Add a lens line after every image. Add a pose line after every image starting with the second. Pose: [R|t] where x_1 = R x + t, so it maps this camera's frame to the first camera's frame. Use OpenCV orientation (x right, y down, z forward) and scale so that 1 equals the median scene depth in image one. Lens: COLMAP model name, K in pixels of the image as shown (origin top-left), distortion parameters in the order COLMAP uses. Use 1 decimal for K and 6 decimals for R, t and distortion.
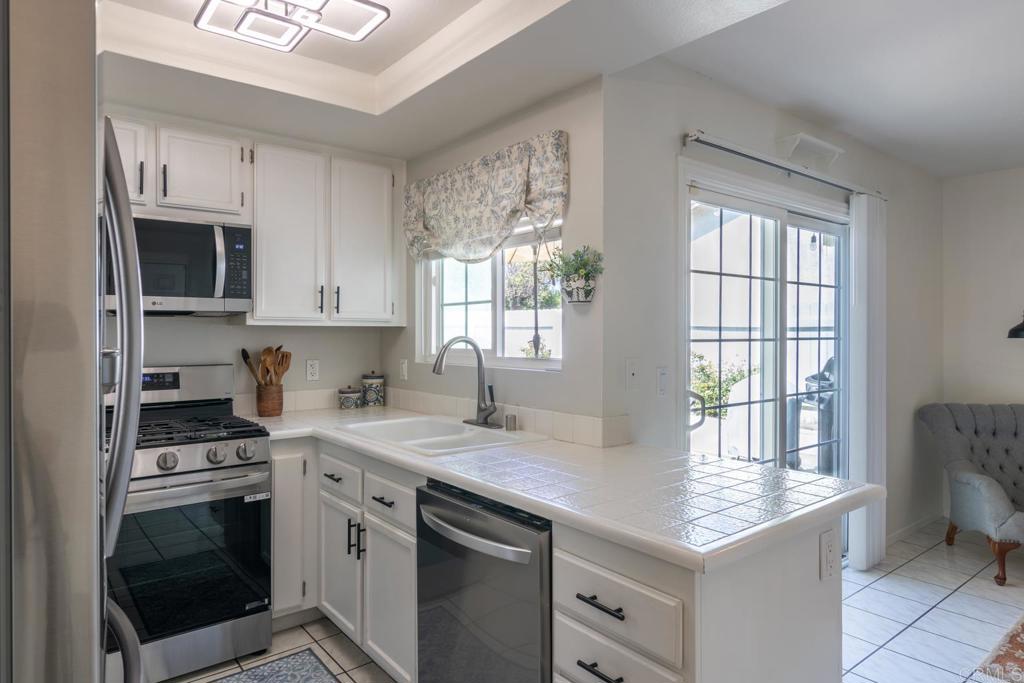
lens RADIAL K [[616.2, 0, 516.5], [0, 616.2, 335.2], [0, 0, 1]] dist [0.002262, 0.004495]
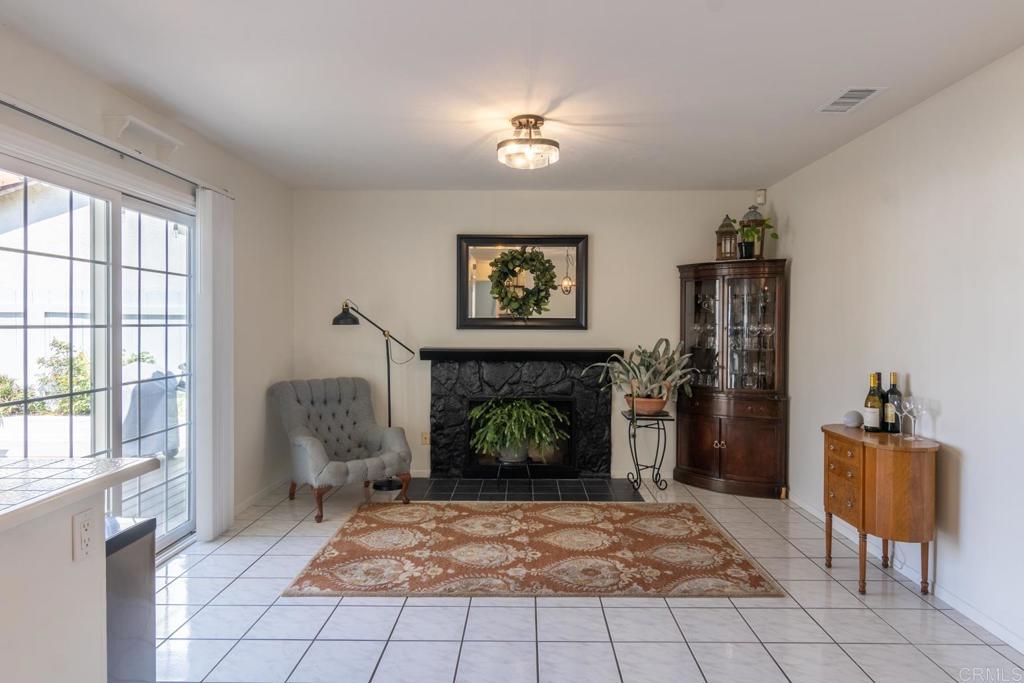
lens RADIAL K [[616.2, 0, 518.7], [0, 616.2, 335.8], [0, 0, 1]] dist [0.002262, 0.004495]
pose [[0.635275, -0.011630, 0.772198, 0.076287], [-0.006107, 0.999780, 0.020082, -0.001126], [-0.772262, -0.017473, 0.635064, -0.093380]]
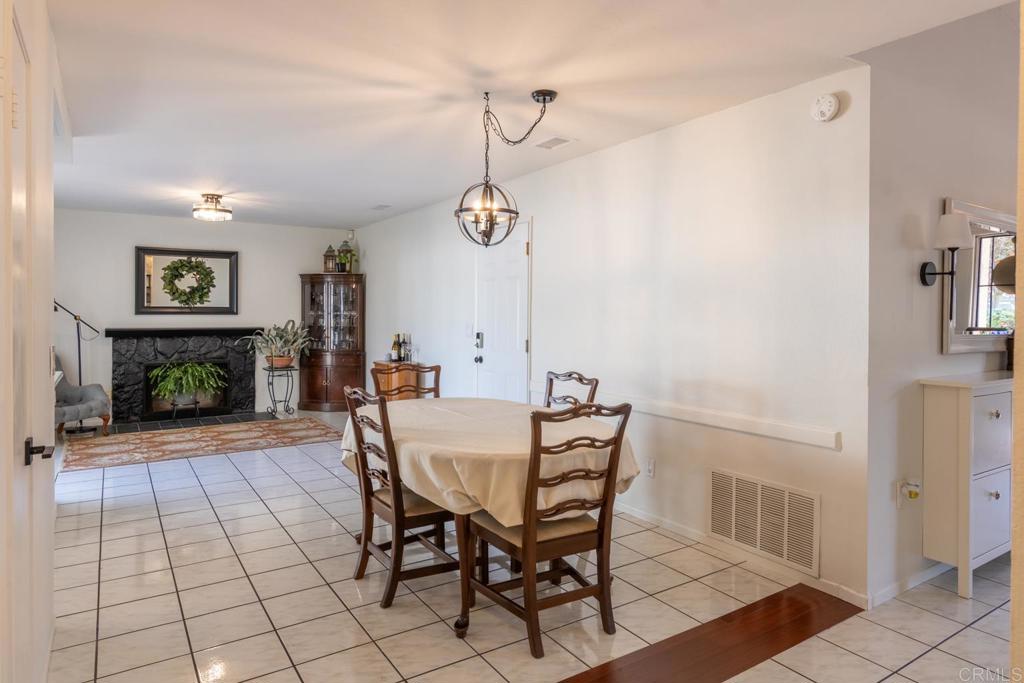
lens RADIAL K [[616.2, 0, 525.6], [0, 616.2, 315.0], [0, 0, 1]] dist [0.002262, 0.004495]
pose [[0.081325, -0.004291, 0.996678, -0.930314], [-0.005646, 0.999973, 0.004766, -0.002525], [-0.996672, -0.006015, 0.081299, -0.551186]]
